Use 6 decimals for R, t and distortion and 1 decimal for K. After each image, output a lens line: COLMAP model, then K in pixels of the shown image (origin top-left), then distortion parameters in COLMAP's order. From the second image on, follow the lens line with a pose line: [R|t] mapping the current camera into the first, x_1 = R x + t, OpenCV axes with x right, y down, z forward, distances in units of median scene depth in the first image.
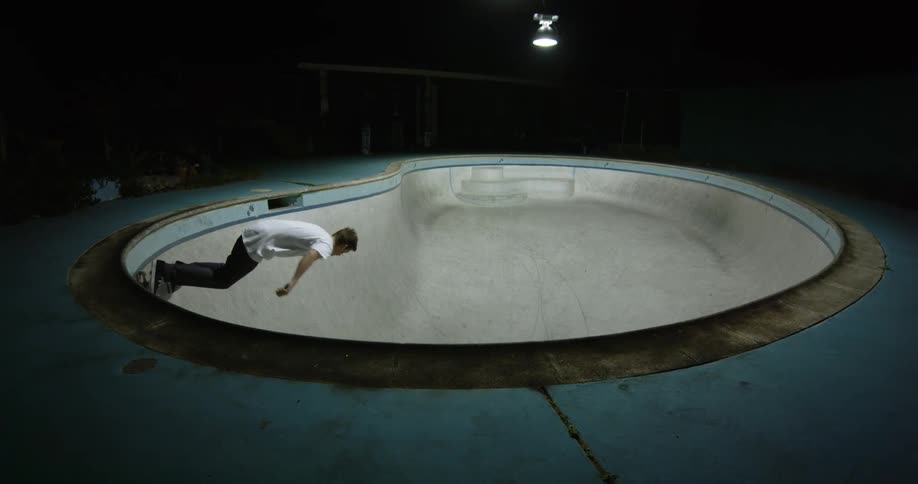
lens RADIAL K [[487.3, 0, 459.0], [0, 487.3, 242.0], [0, 0, 1]] dist [-0.116929, 0.044932]
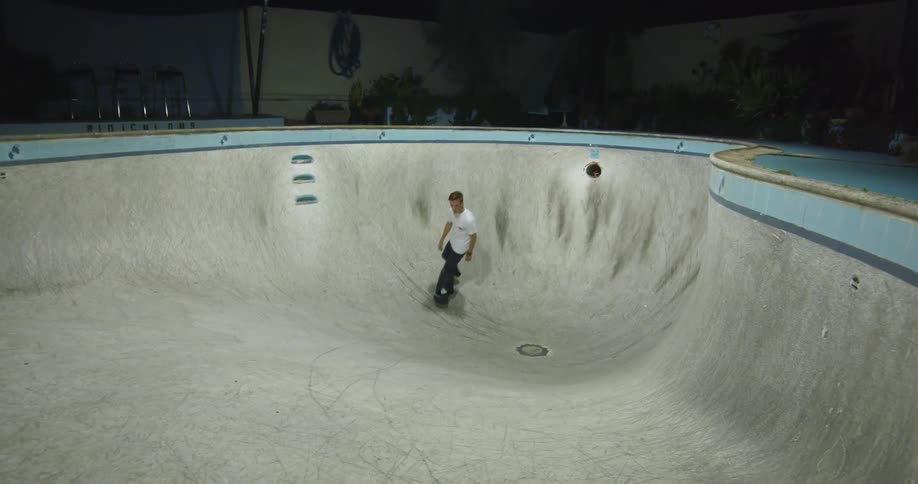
lens RADIAL K [[611.8, 0, 459.0], [0, 611.8, 242.0], [0, 0, 1]] dist [-0.128984, 0.067944]
pose [[-0.995894, -0.061368, 0.066545, 0.053479], [-0.025100, 0.893503, 0.448354, -0.341383], [-0.086973, 0.444843, -0.891375, 1.689887]]
